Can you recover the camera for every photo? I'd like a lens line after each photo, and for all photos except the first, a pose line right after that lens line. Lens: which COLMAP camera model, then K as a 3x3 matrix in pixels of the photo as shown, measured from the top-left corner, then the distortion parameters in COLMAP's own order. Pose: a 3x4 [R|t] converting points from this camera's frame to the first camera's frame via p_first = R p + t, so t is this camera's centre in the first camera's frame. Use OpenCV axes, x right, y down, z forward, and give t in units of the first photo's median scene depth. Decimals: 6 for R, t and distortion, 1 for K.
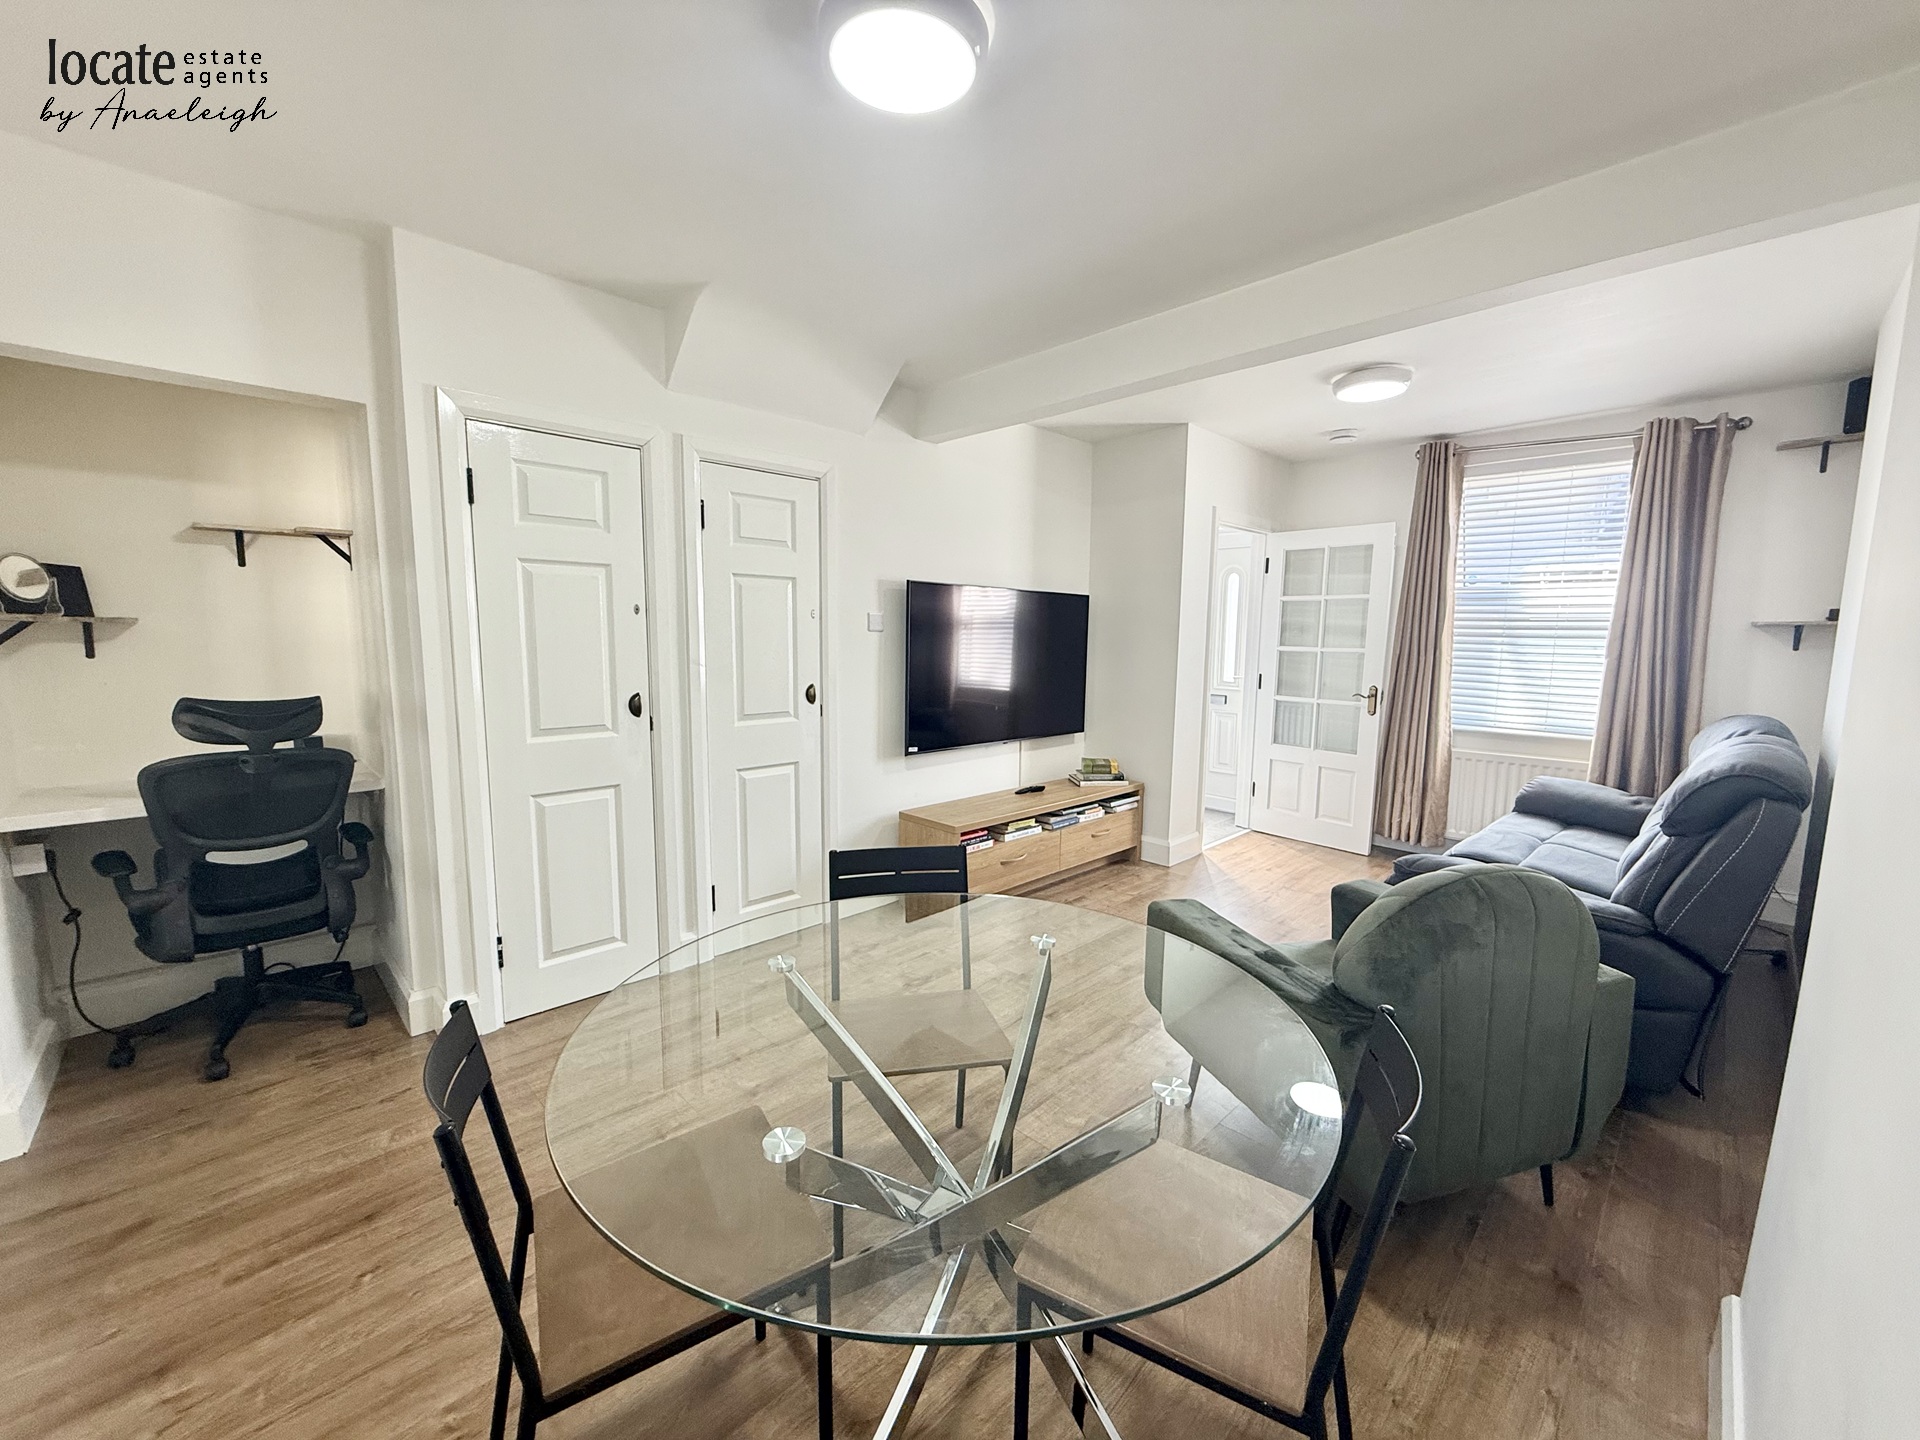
lens RADIAL K [[759.8, 0, 952.5], [0, 759.8, 725.5], [0, 0, 1]] dist [-0.002884, 0.000741]
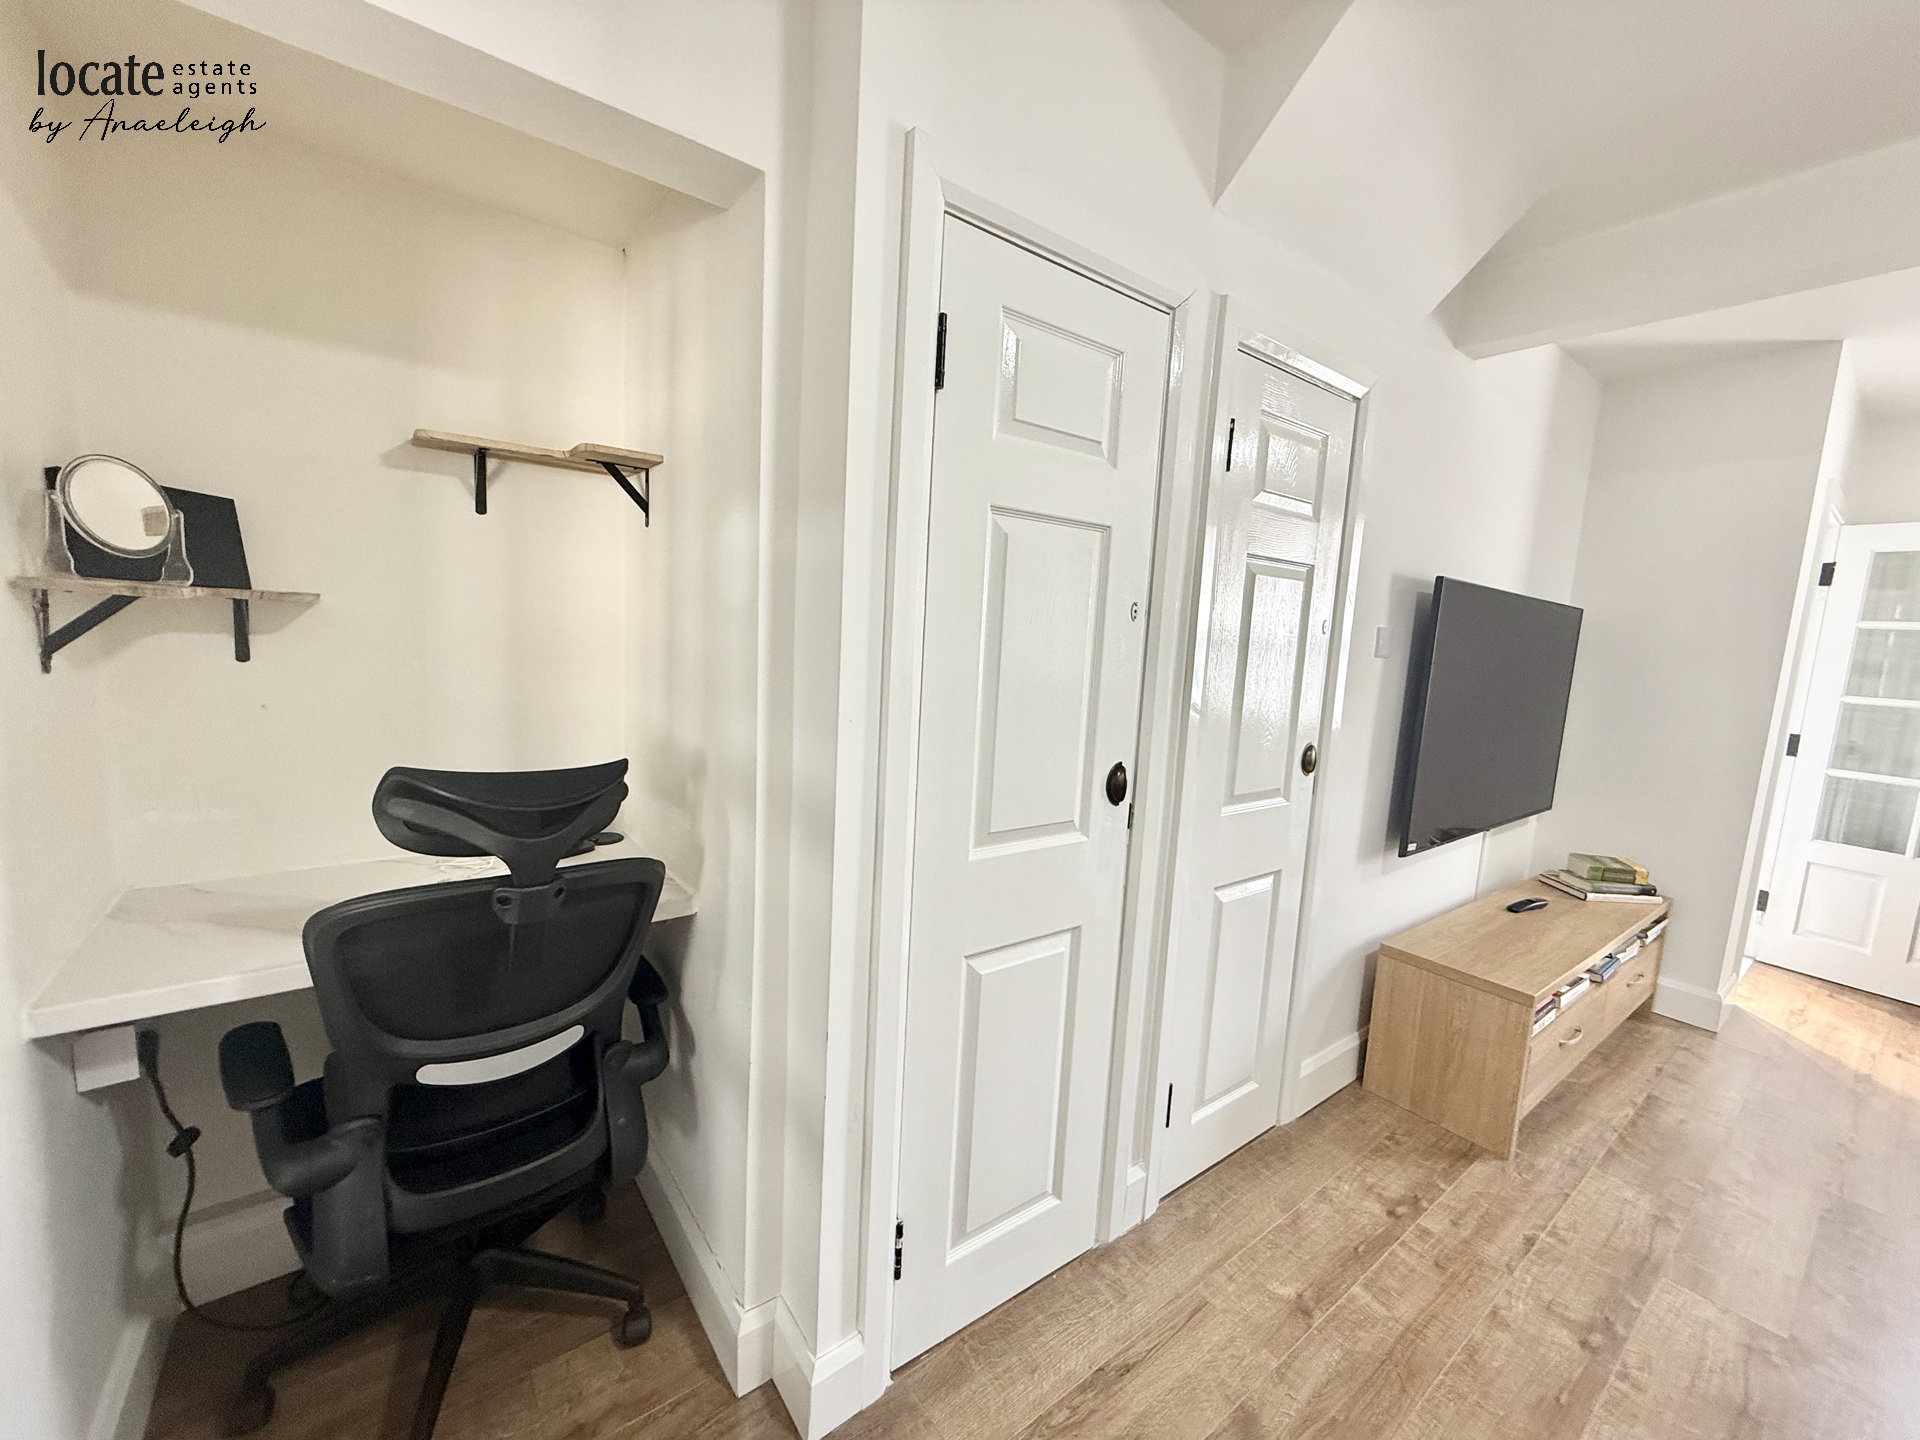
lens RADIAL K [[759.8, 0, 950.6], [0, 759.8, 725.9], [0, 0, 1]] dist [-0.002884, 0.000741]
pose [[0.991134, 0.056872, -0.120080, -0.523377], [-0.056820, 0.998377, 0.003860, -0.071431], [0.120105, 0.002997, 0.992757, 0.484574]]
